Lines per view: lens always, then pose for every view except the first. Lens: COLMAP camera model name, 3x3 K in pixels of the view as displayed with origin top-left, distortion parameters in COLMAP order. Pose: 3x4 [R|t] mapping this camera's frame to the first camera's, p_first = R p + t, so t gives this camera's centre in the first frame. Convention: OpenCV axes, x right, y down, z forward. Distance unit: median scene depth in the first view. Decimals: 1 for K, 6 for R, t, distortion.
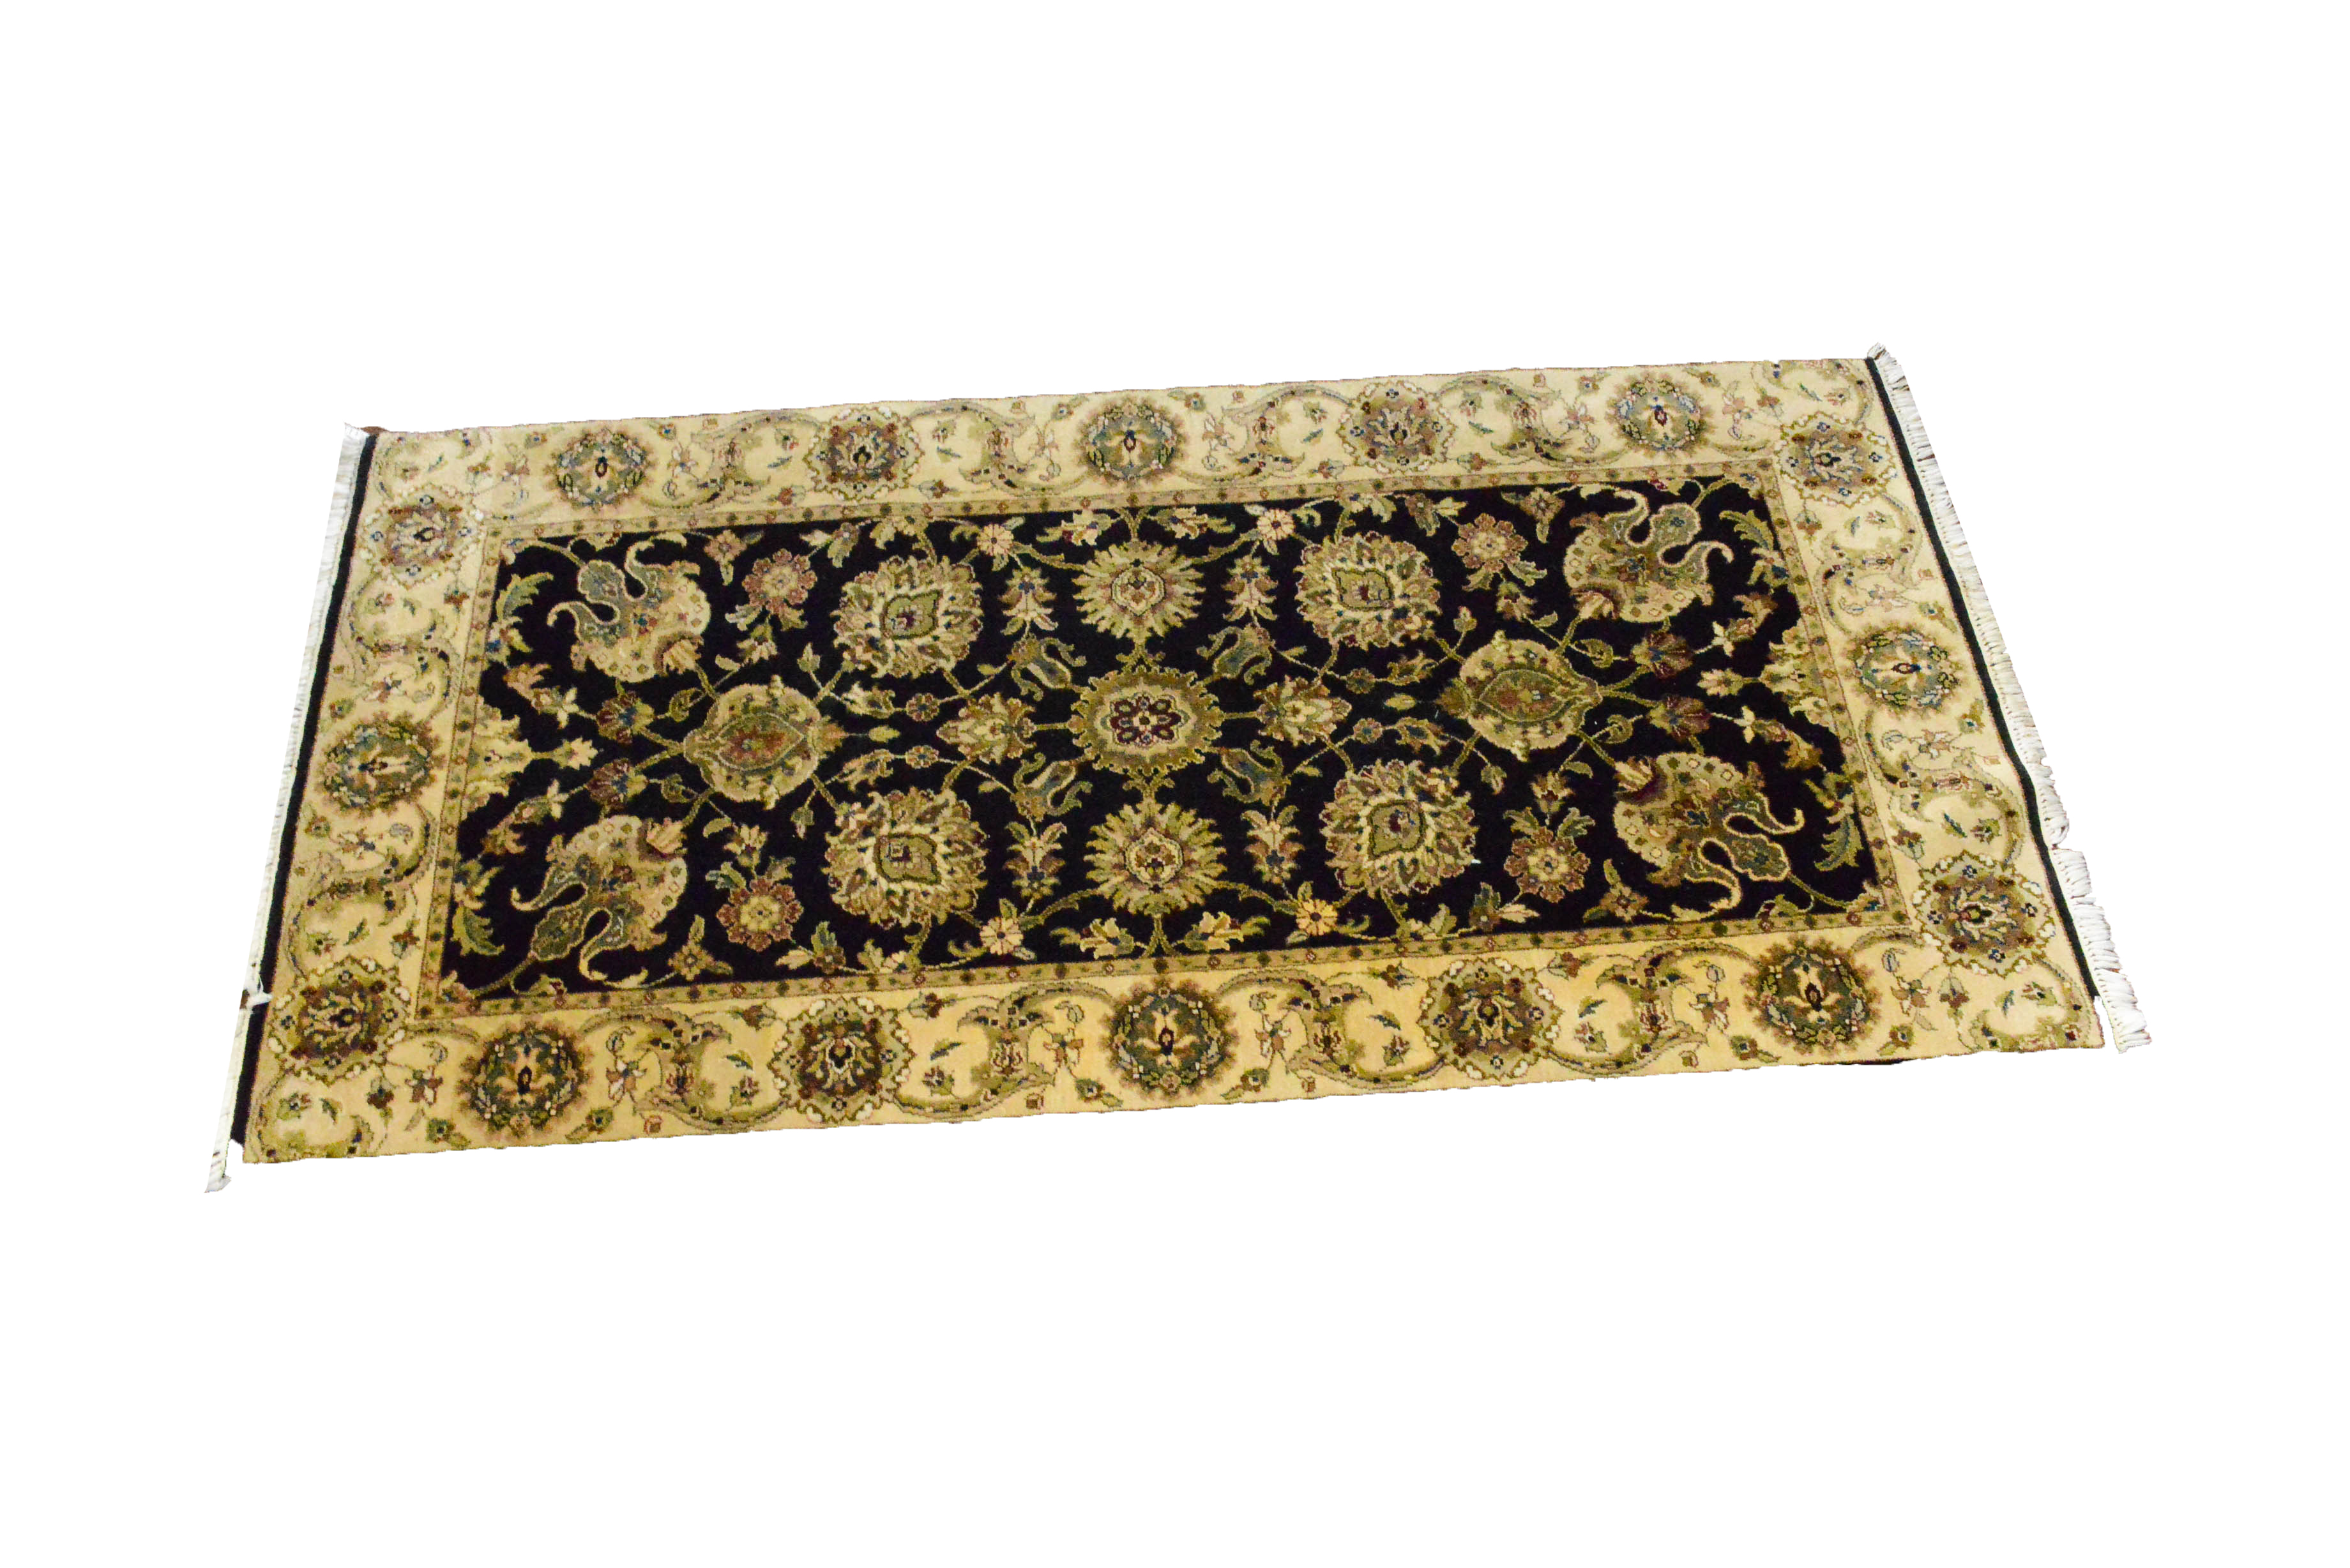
lens RADIAL K [[1994.3, 0, 1191.5], [0, 1994.3, 782.2], [0, 0, 1]] dist [-0.035419, -0.005234]
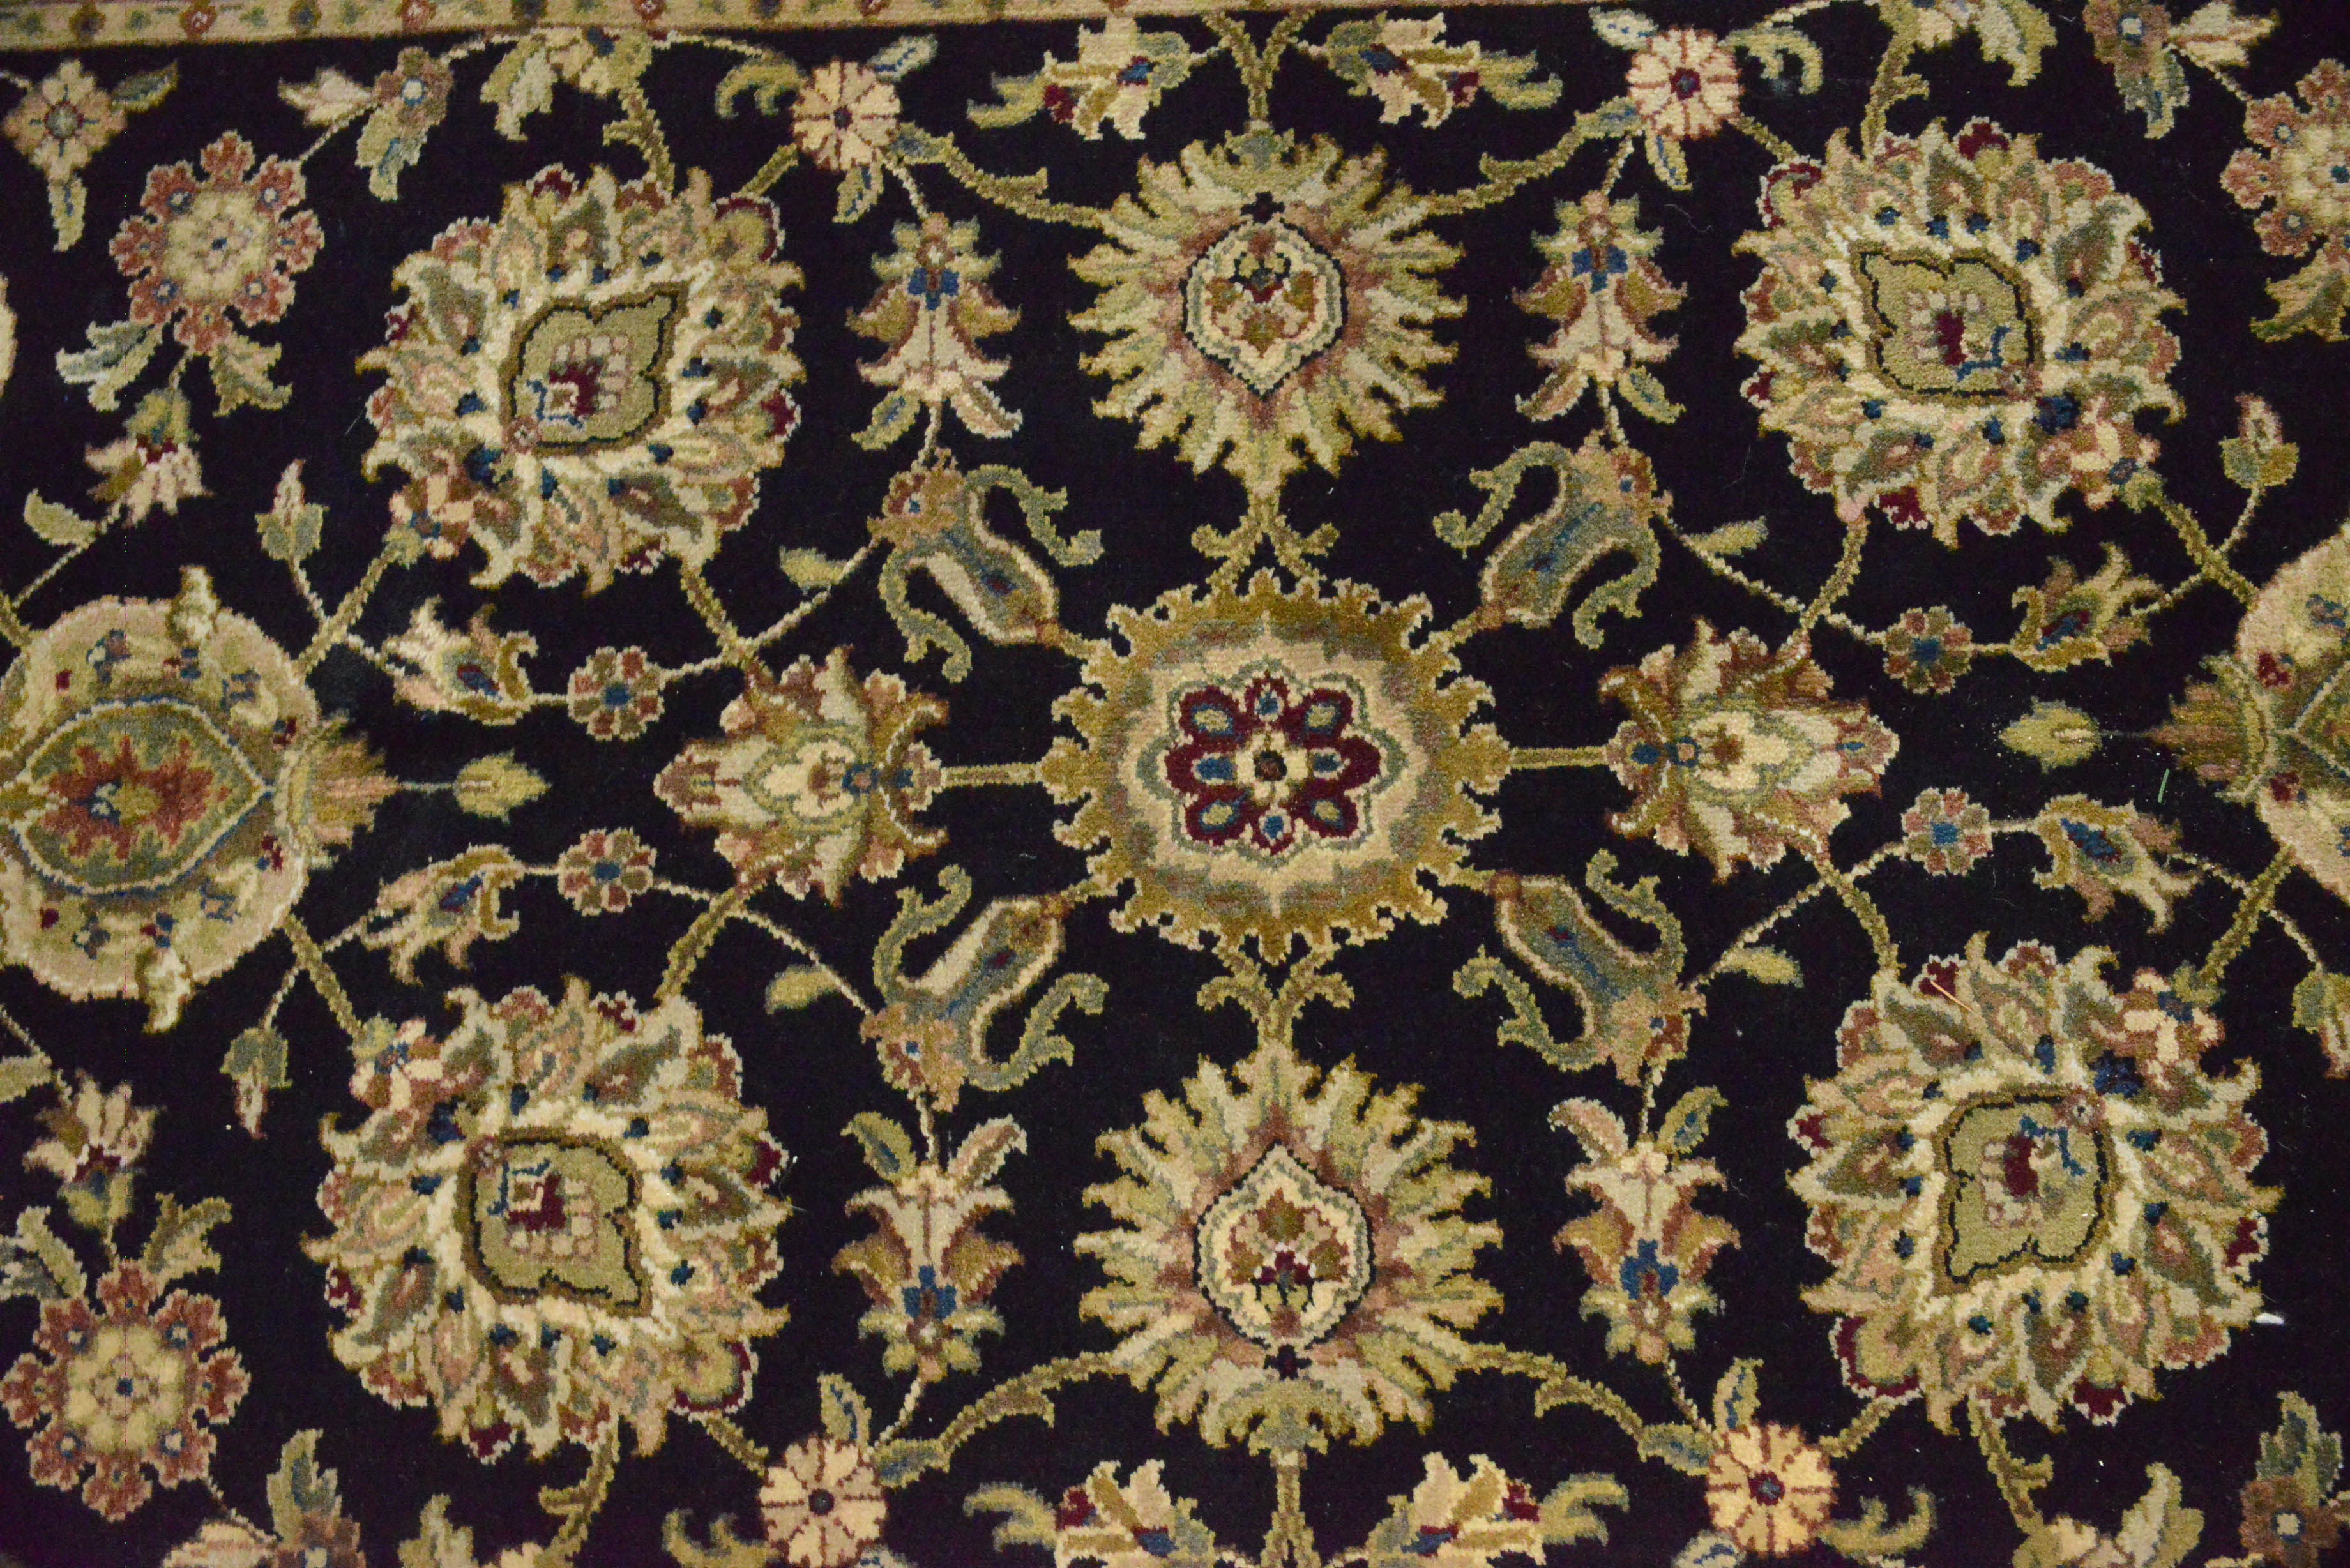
lens RADIAL K [[2289.1, 0, 1170.7], [0, 2289.1, 786.3], [0, 0, 1]] dist [-0.007580, 0.000000]
pose [[0.997917, 0.040895, -0.049885, -0.020833], [-0.020952, 0.936914, 0.348933, -0.161280], [0.061008, -0.347161, 0.935819, 0.639109]]
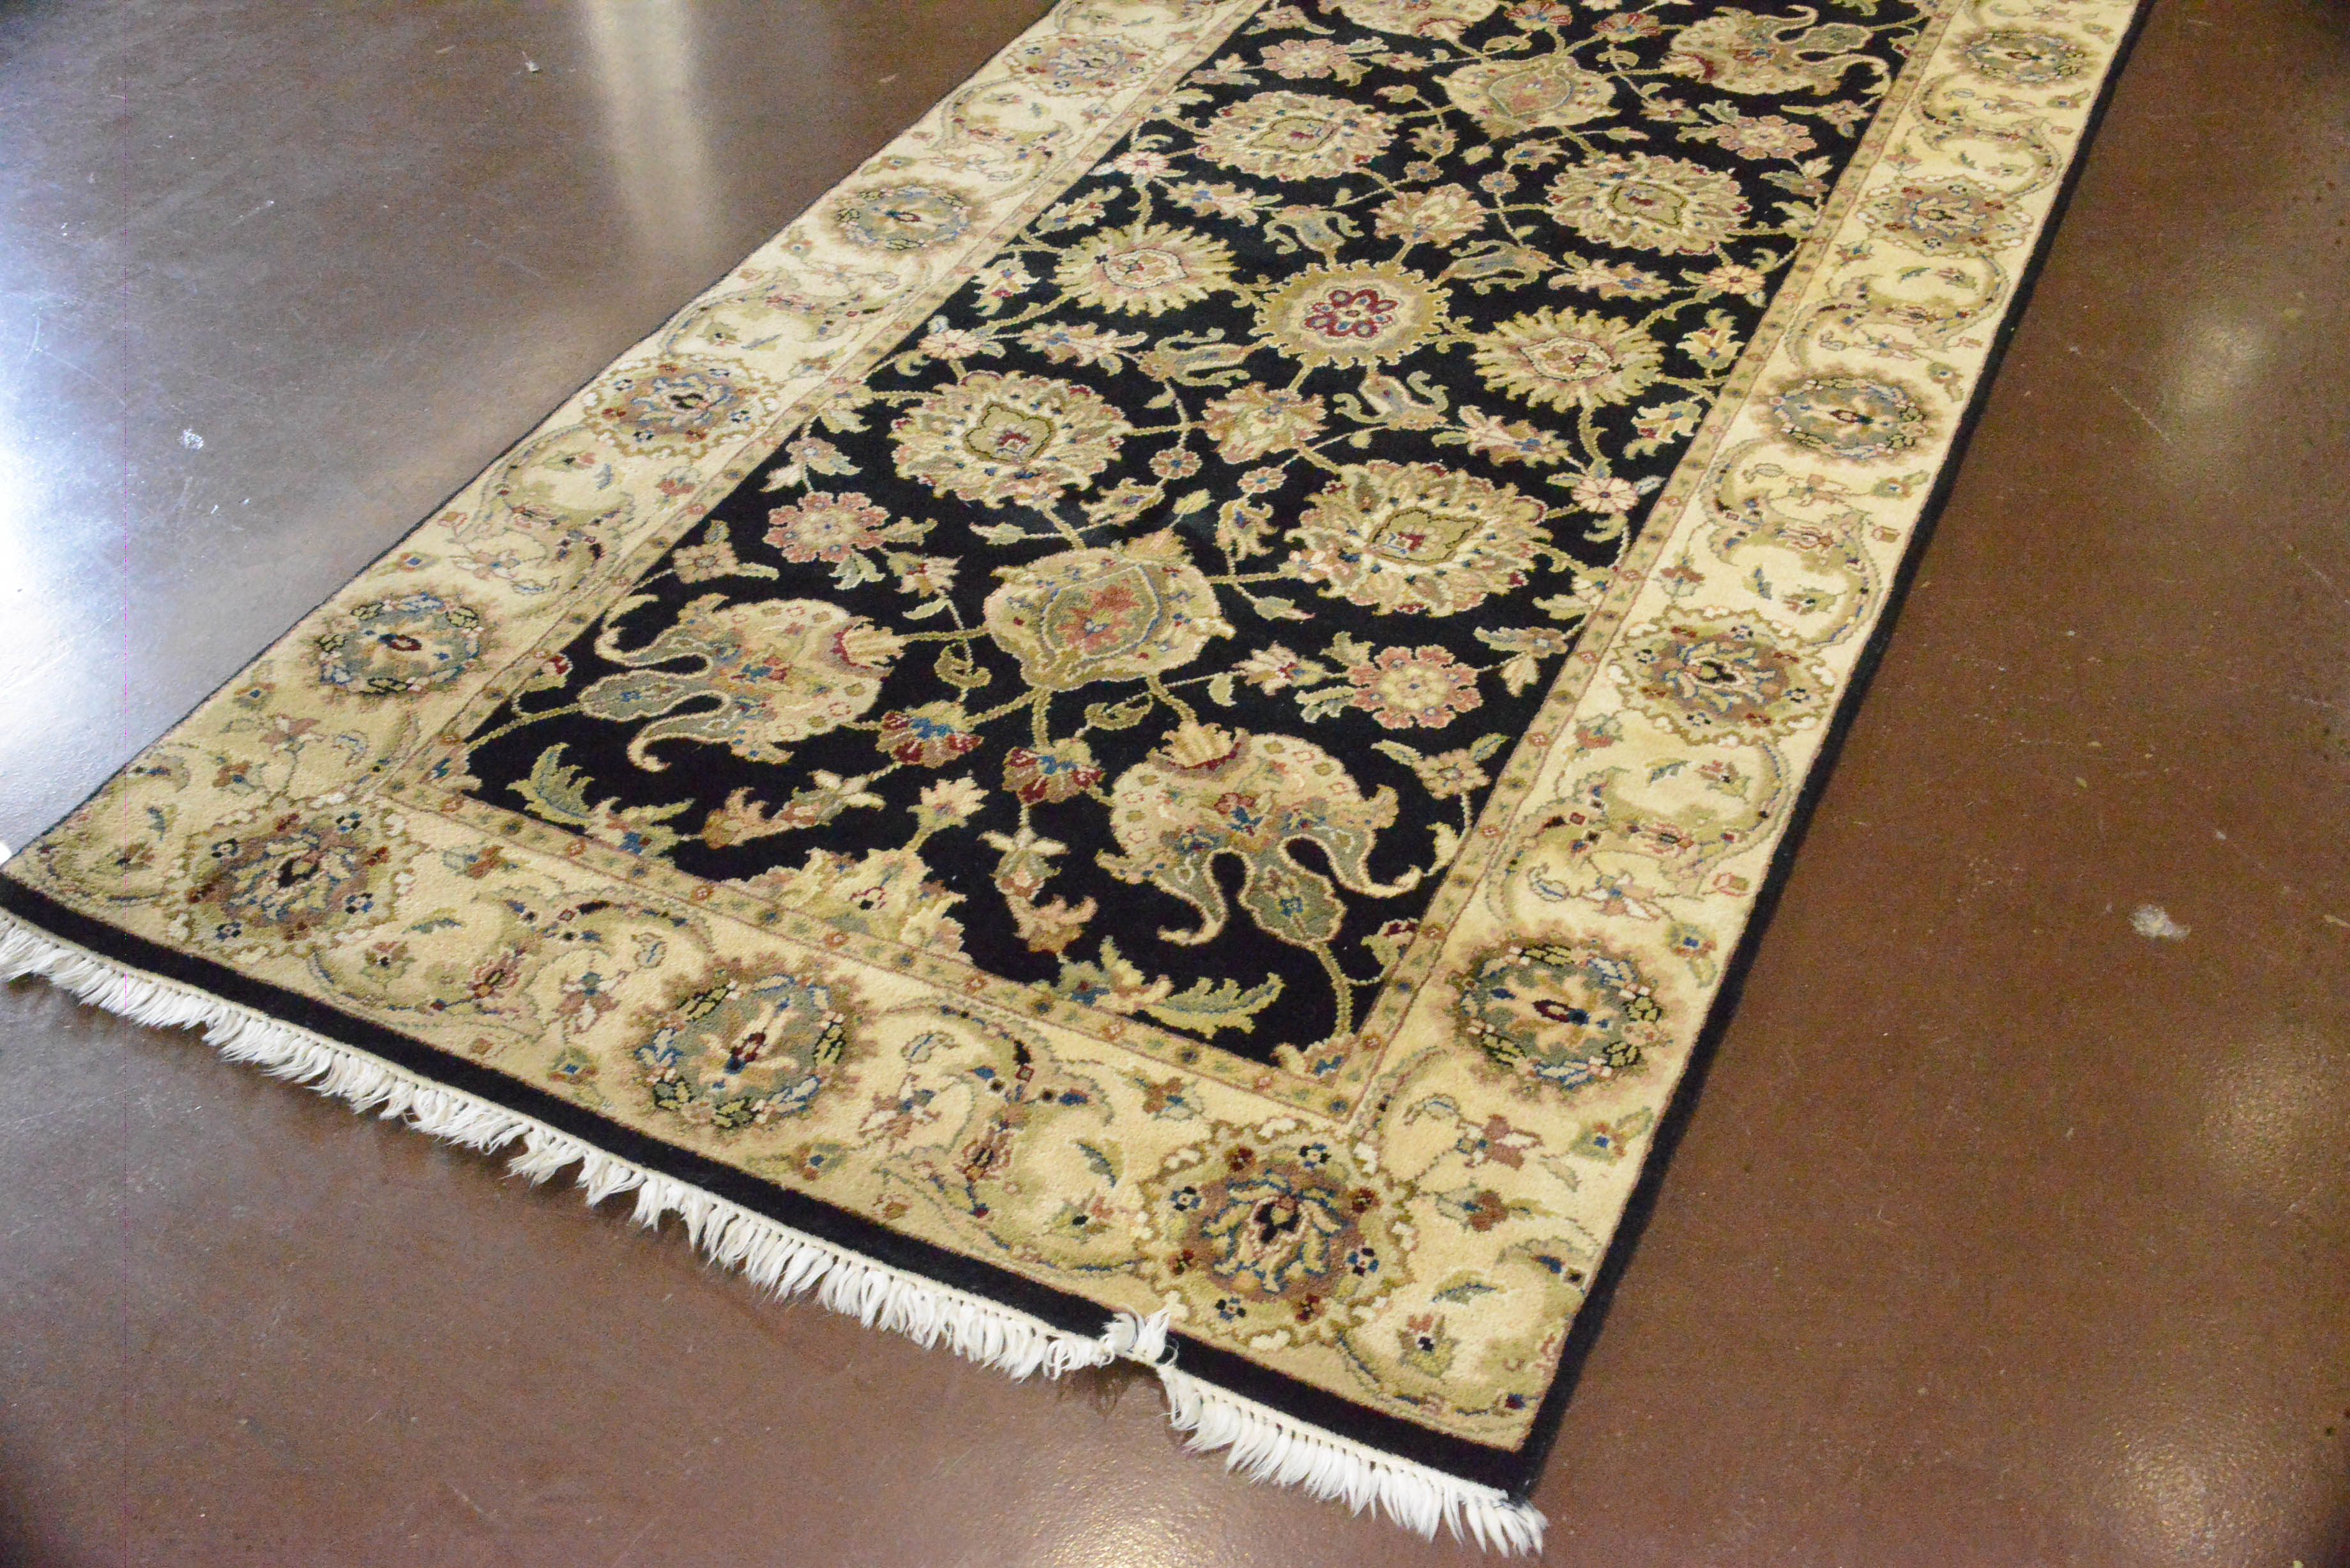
lens RADIAL K [[2289.1, 0, 1171.7], [0, 2289.1, 789.8], [0, 0, 1]] dist [-0.007580, 0.000000]
pose [[0.502384, -0.589646, 0.632399, -0.670059], [0.747935, 0.663327, 0.024317, 0.013675], [-0.433825, 0.460777, 0.774261, 0.476819]]
